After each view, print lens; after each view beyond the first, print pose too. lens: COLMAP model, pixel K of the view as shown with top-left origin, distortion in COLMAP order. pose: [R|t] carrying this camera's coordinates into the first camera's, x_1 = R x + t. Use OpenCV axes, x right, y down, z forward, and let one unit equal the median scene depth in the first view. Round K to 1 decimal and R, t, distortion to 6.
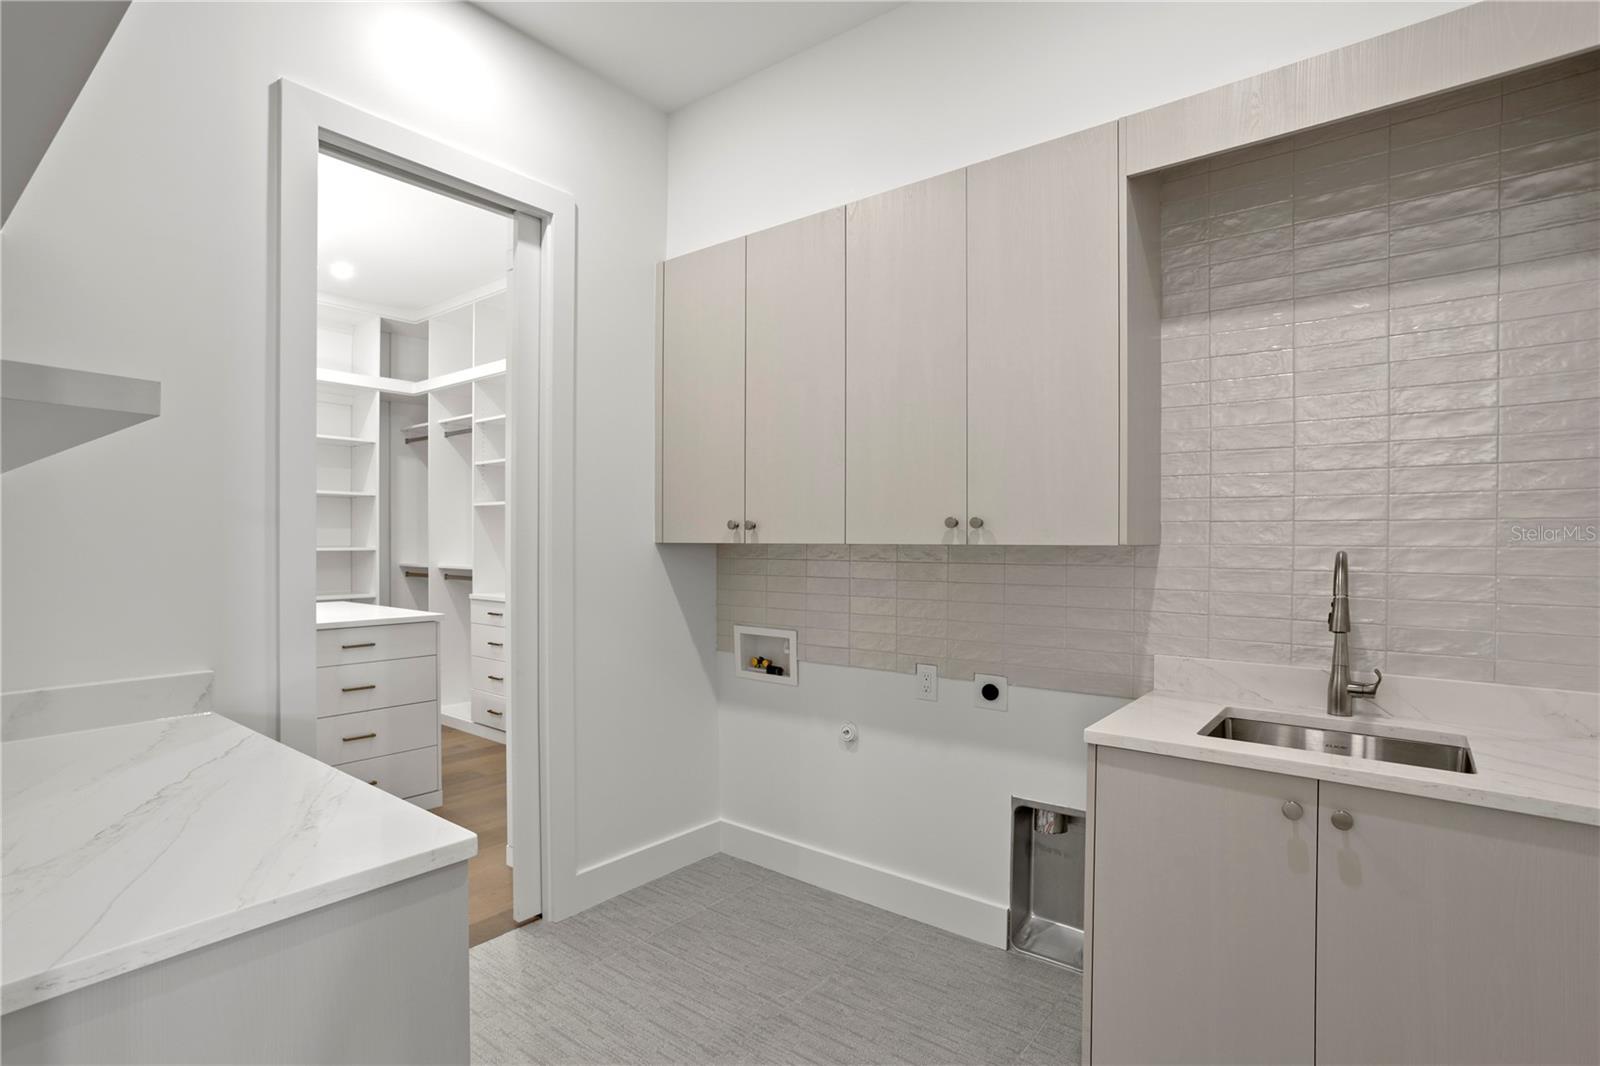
lens RADIAL K [[772.1, 0, 800.0], [0, 772.1, 533.0], [0, 0, 1]] dist [-0.055327, 0.030748]
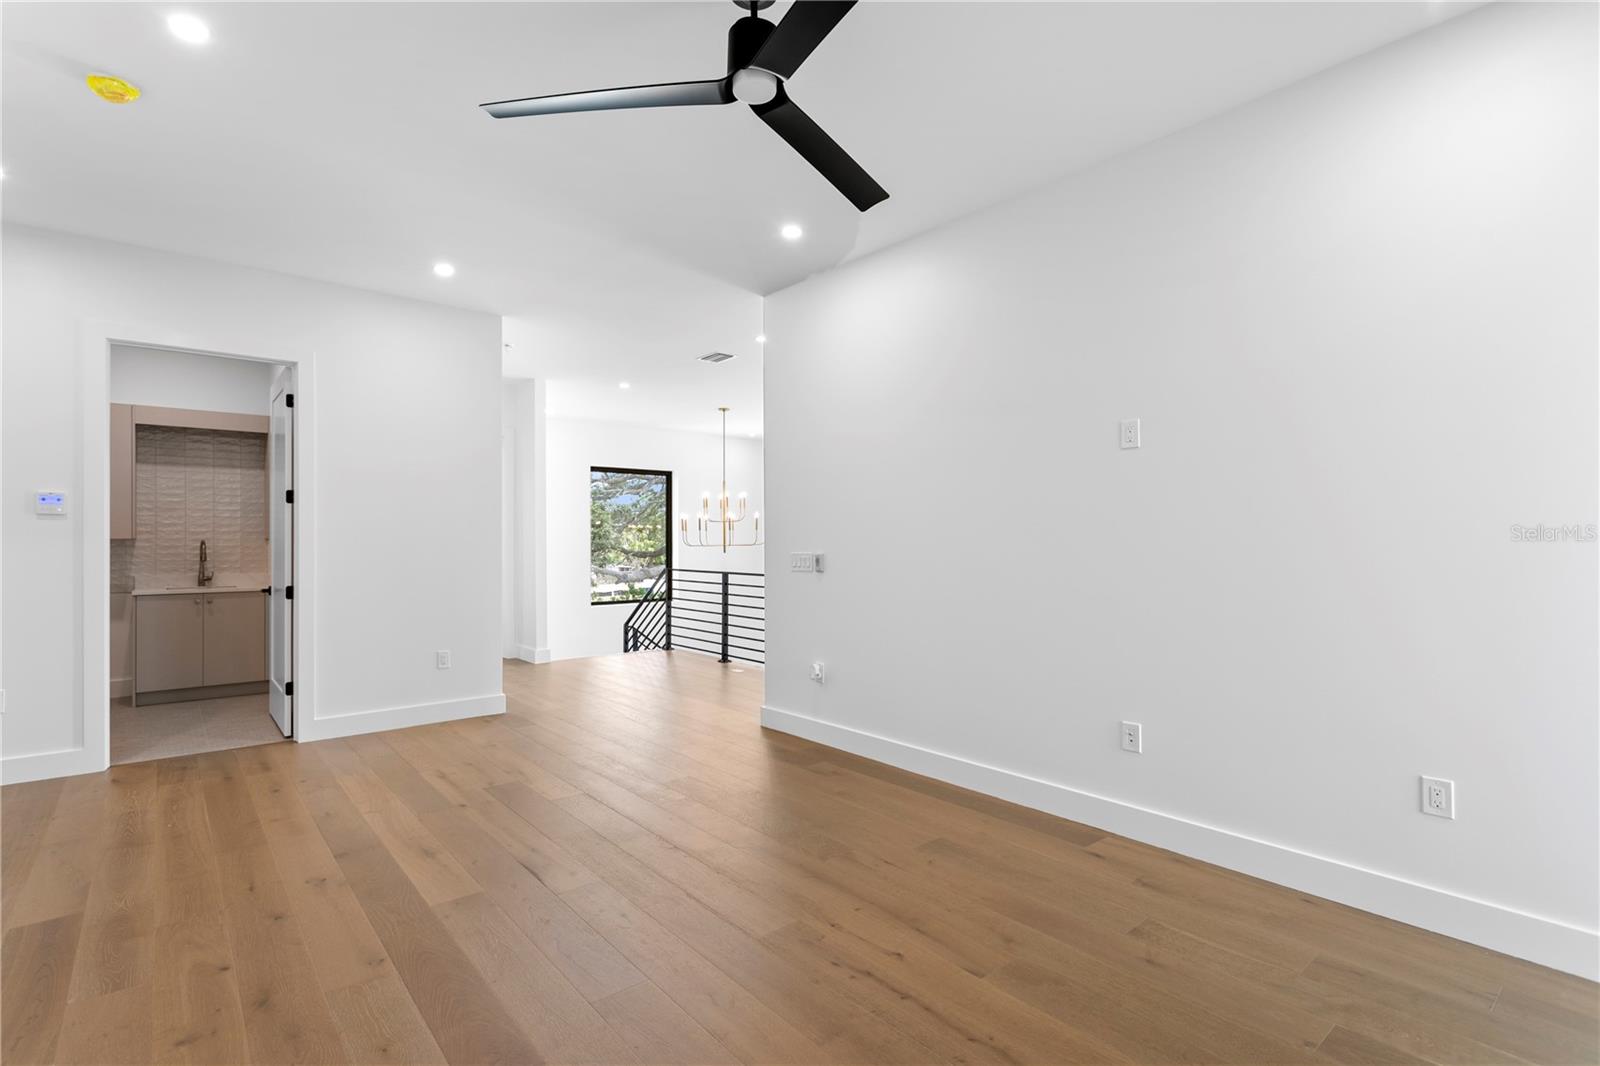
lens RADIAL K [[772.1, 0, 800.0], [0, 772.1, 533.0], [0, 0, 1]] dist [-0.055327, 0.030748]
pose [[0.186429, -0.000460, 0.982468, -2.296071], [0.006035, 0.999982, -0.000677, 0.010969], [-0.982450, 0.006056, 0.186429, -2.482053]]
